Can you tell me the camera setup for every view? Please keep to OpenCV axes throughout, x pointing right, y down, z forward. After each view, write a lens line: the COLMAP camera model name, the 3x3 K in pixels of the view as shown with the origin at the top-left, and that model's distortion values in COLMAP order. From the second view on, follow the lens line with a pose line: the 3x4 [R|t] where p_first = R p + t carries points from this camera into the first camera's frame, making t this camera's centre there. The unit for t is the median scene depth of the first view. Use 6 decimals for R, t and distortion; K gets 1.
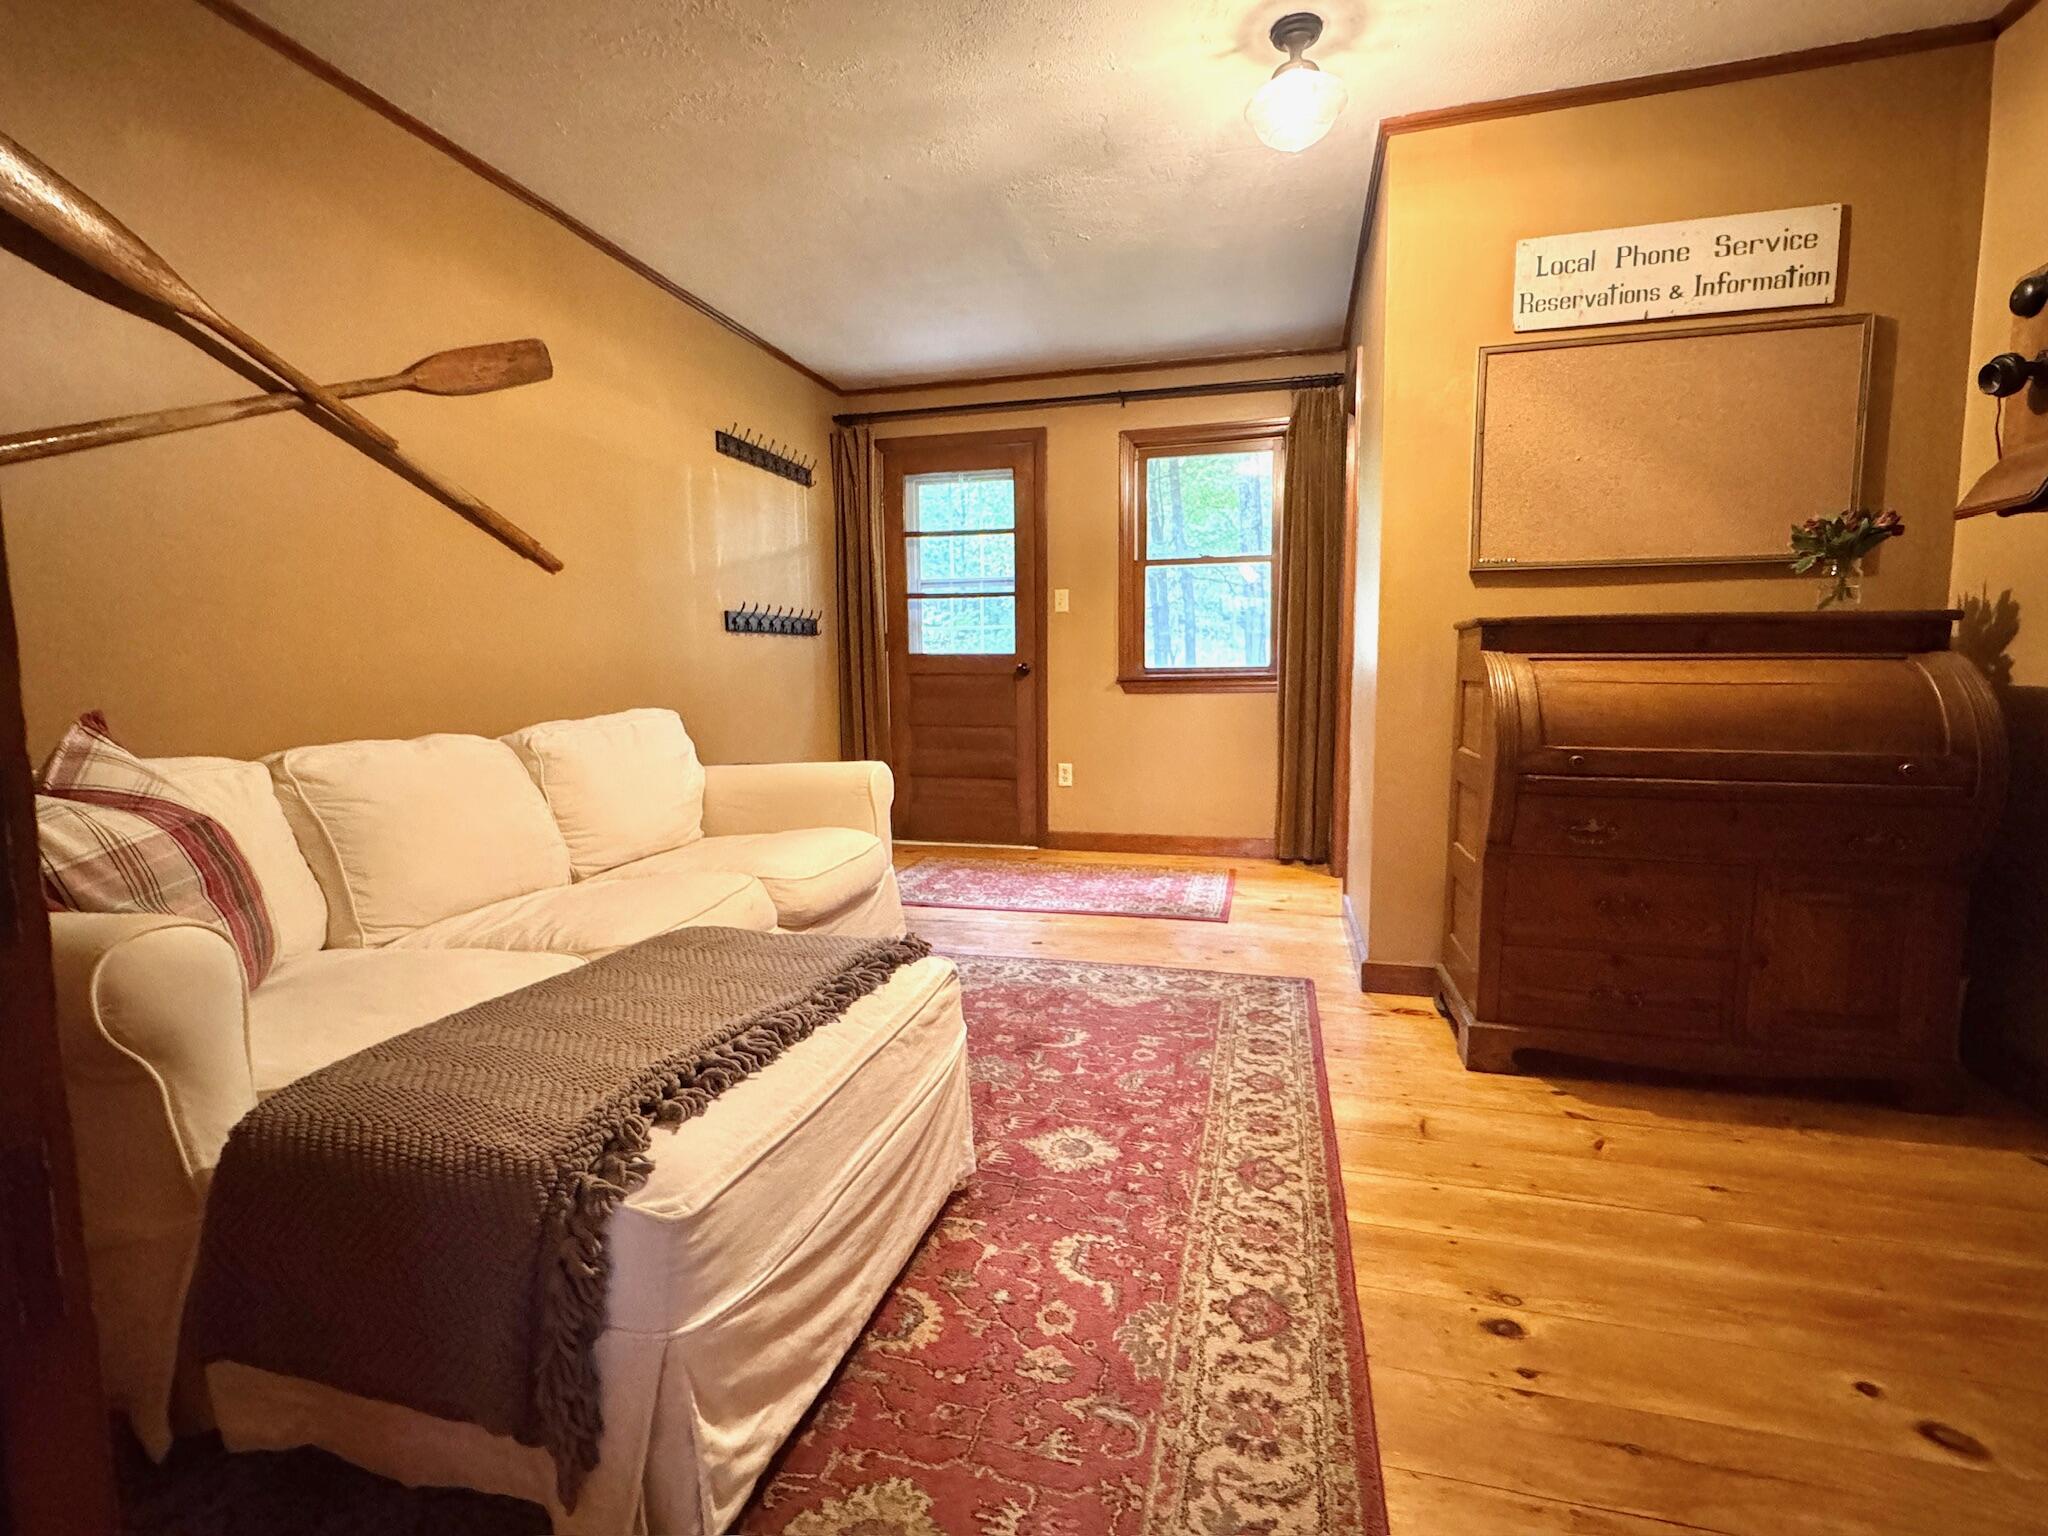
lens RADIAL K [[948.8, 0, 1024.5], [0, 948.8, 768.3], [0, 0, 1]] dist [0.000210, -0.002418]
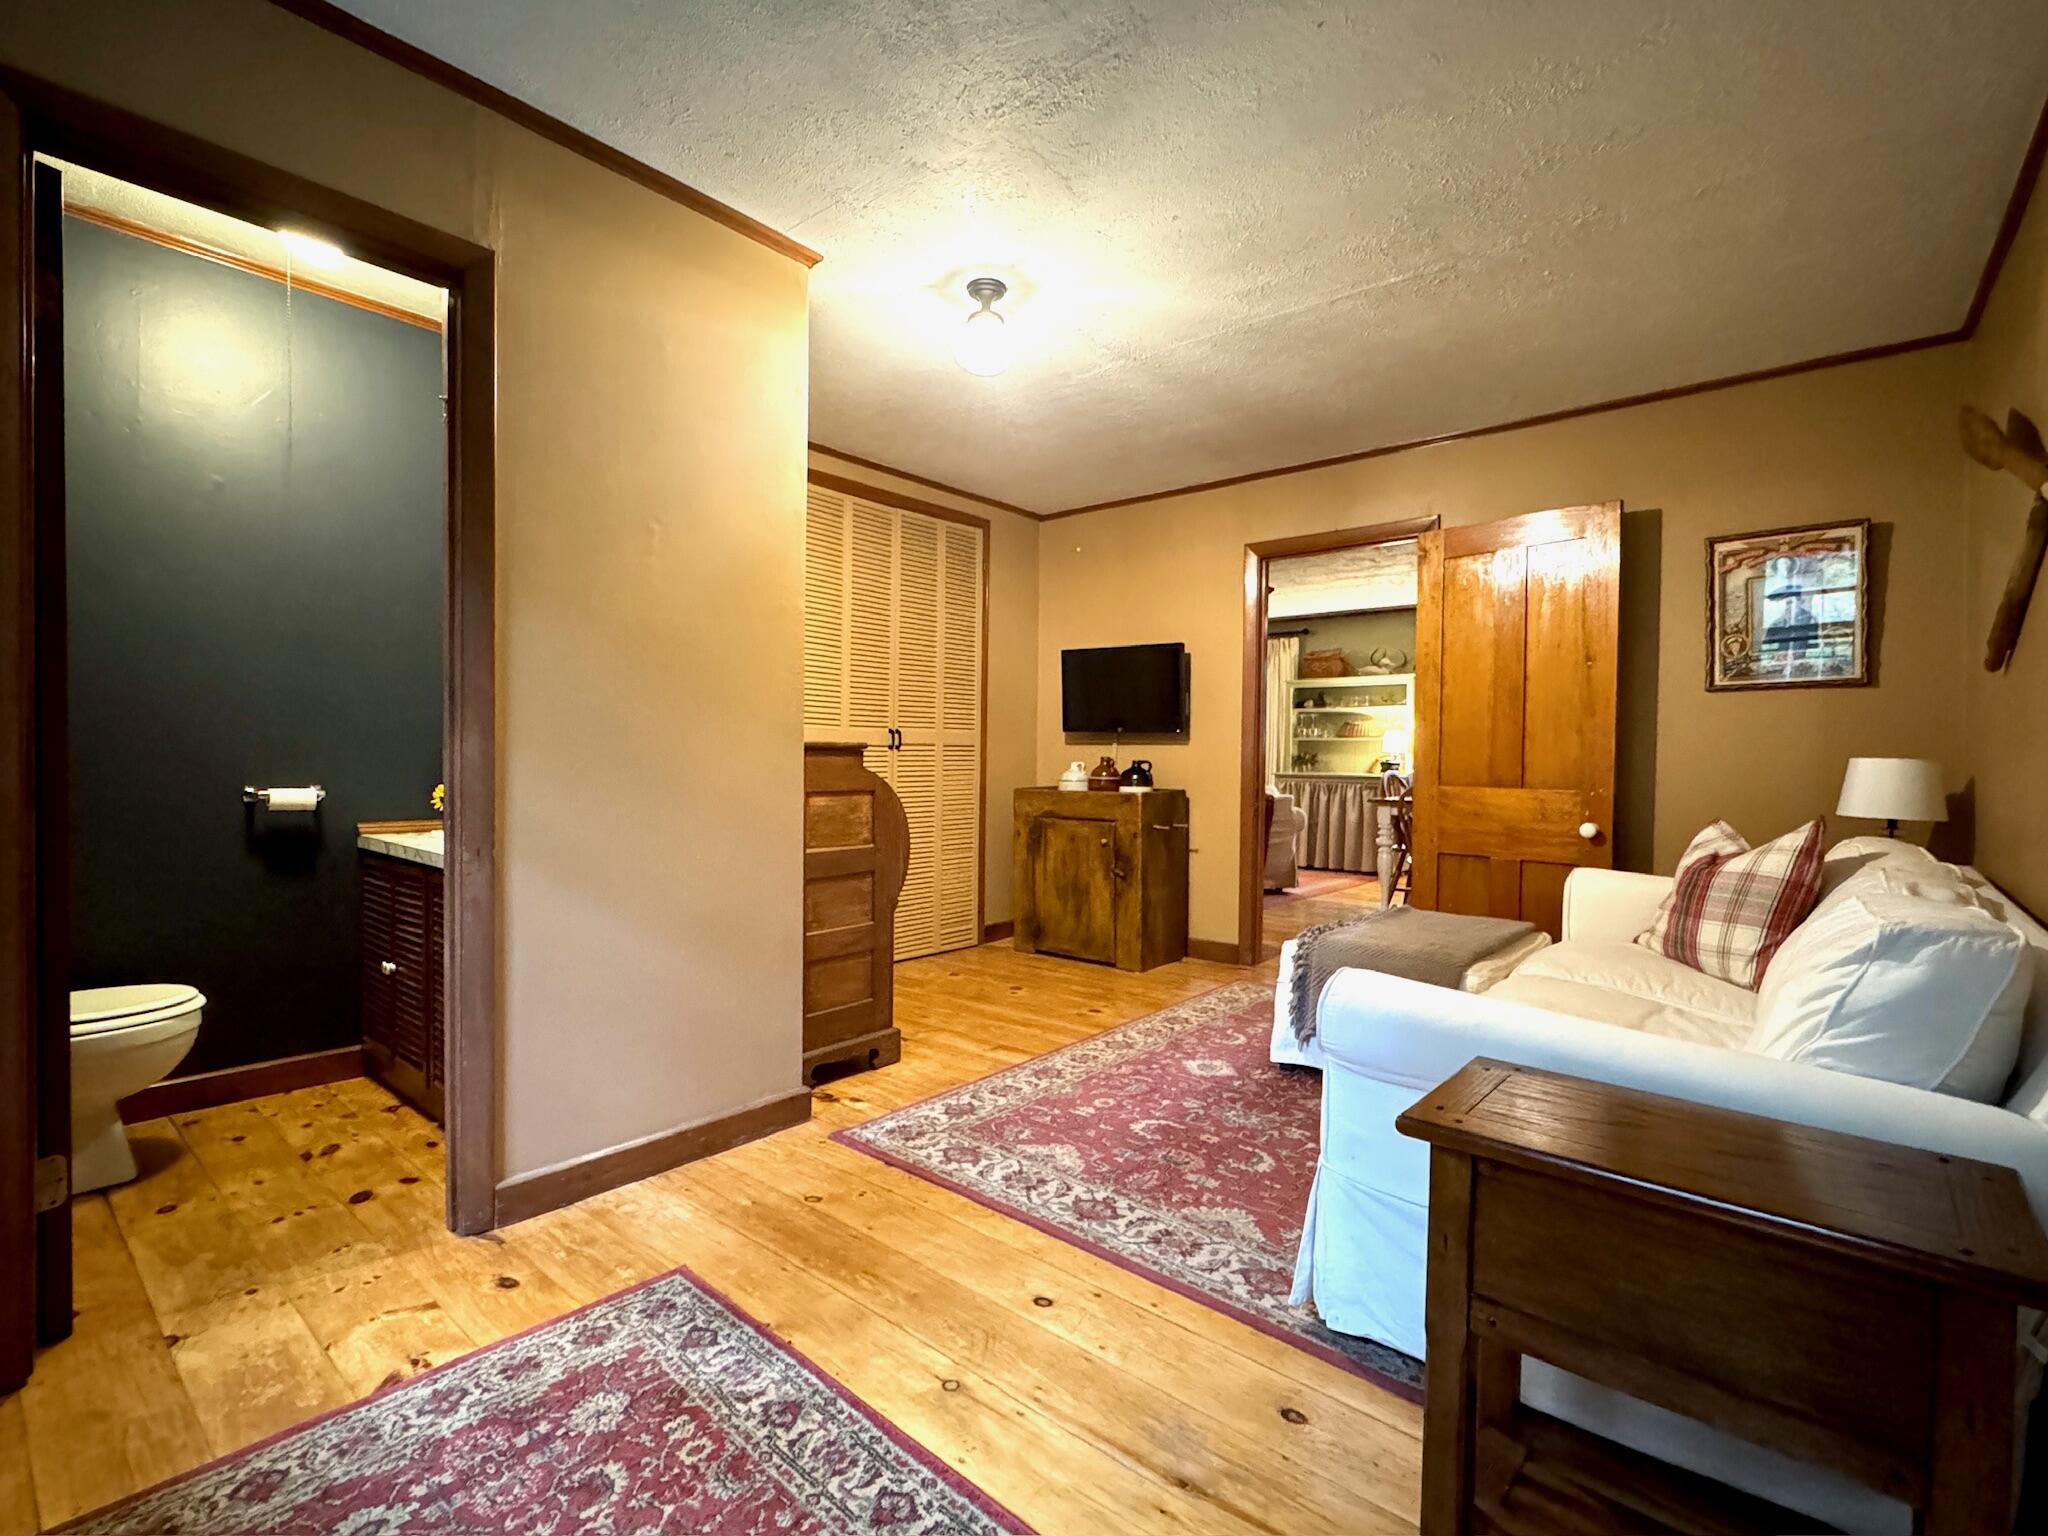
lens RADIAL K [[948.8, 0, 1028.4], [0, 948.8, 772.3], [0, 0, 1]] dist [0.000210, -0.002418]
pose [[-0.907334, -0.011120, 0.420263, -0.280369], [0.037025, 0.993652, 0.106227, -0.239951], [-0.418776, 0.111943, -0.901163, 2.017852]]
